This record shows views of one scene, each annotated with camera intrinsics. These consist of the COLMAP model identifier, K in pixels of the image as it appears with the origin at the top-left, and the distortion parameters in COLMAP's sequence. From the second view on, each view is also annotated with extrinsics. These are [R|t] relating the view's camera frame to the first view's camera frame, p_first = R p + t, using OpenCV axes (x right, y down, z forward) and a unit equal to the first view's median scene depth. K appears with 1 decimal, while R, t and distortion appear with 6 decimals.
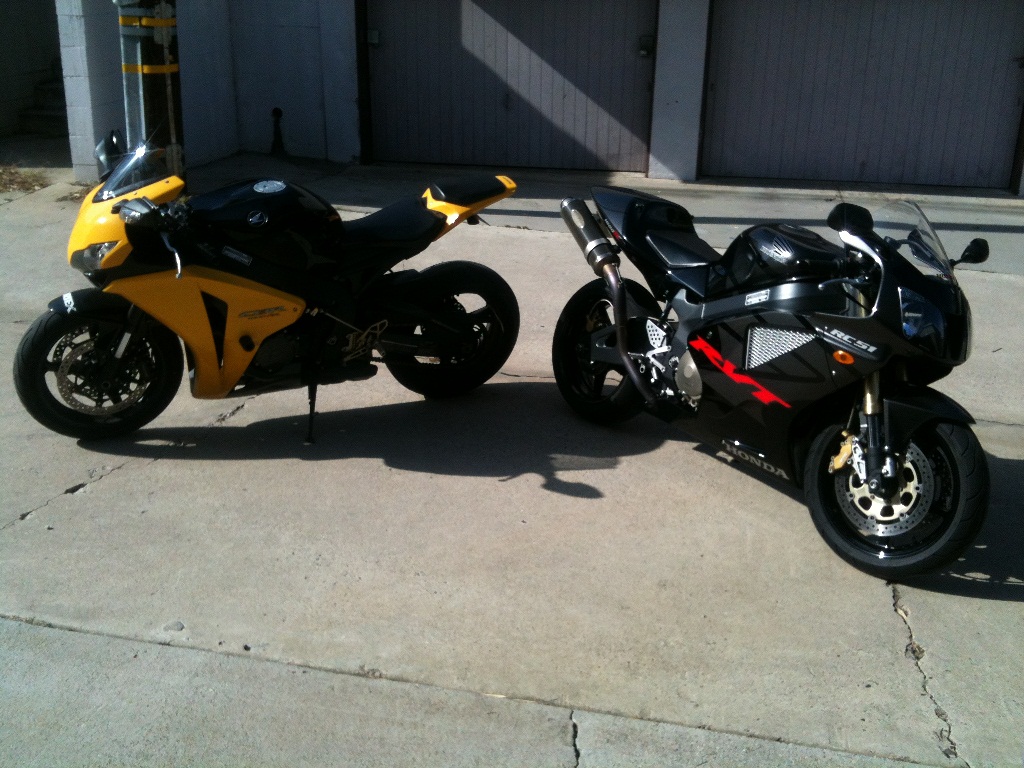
lens RADIAL K [[1101.2, 0, 506.9], [0, 1101.2, 364.8], [0, 0, 1]] dist [0.132383, -0.529692]
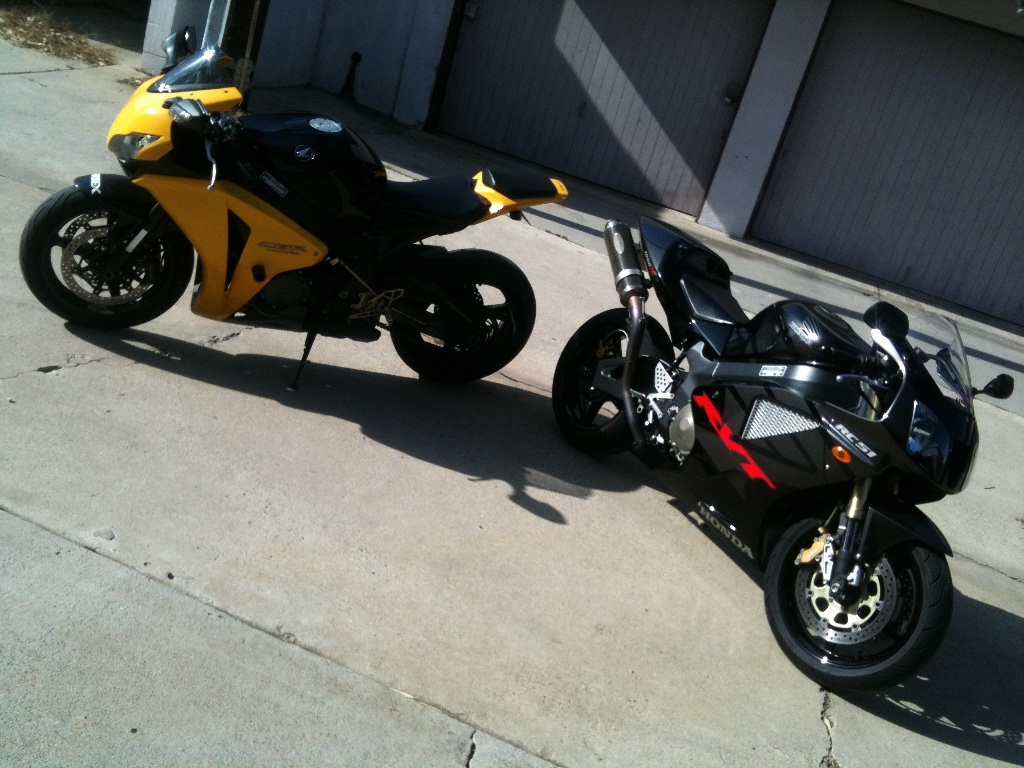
lens RADIAL K [[1088.5, 0, 512.0], [0, 1088.5, 384.0], [0, 0, 1]] dist [0.136875, -0.504846]
pose [[0.961988, 0.273016, 0.006509, 0.000759], [-0.273090, 0.961826, 0.017679, -0.003801], [-0.001434, -0.018784, 0.999823, 0.031067]]
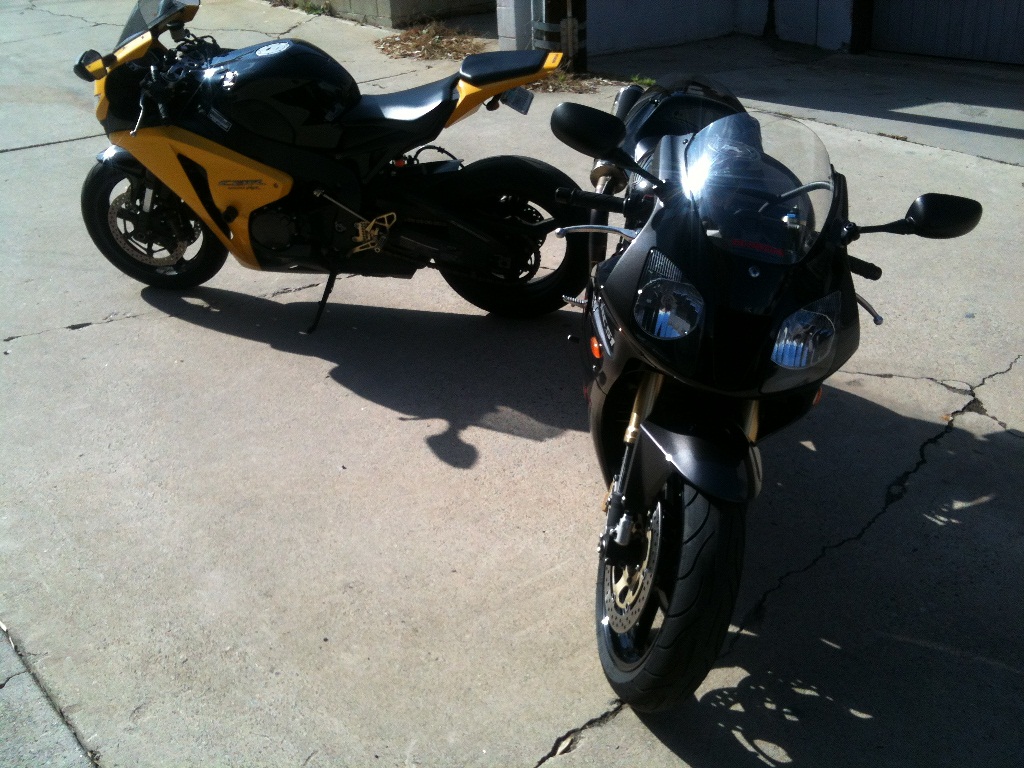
lens RADIAL K [[1088.5, 0, 512.0], [0, 1088.5, 384.0], [0, 0, 1]] dist [0.136875, -0.504846]
pose [[0.777439, 0.225069, -0.587310, 0.545493], [-0.159135, 0.973787, 0.162524, -0.069538], [0.608494, -0.032891, 0.792876, 0.390983]]
